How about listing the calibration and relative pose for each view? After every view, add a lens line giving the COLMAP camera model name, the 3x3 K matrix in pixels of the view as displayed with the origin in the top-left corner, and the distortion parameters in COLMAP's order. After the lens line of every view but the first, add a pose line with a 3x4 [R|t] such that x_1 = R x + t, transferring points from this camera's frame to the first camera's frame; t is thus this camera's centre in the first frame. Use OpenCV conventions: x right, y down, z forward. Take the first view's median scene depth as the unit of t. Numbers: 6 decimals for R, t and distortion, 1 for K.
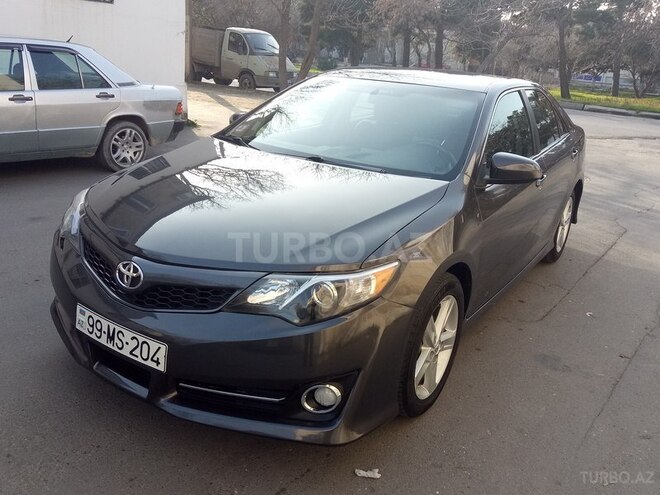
lens RADIAL K [[556.8, 0, 330.0], [0, 556.8, 247.5], [0, 0, 1]] dist [0.018467, -0.007326]
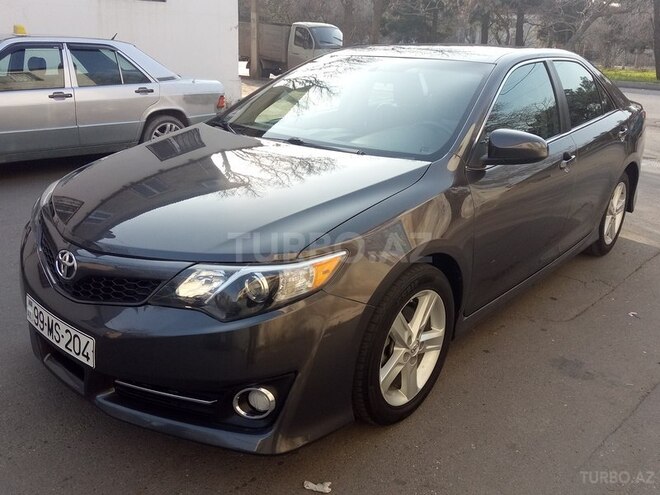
lens RADIAL K [[556.8, 0, 330.0], [0, 556.8, 247.5], [0, 0, 1]] dist [0.018467, -0.007326]
pose [[0.990197, 0.000509, -0.139679, 0.169401], [0.000807, 0.999956, 0.009360, 0.008910], [0.139677, -0.009381, 0.990153, 0.092846]]
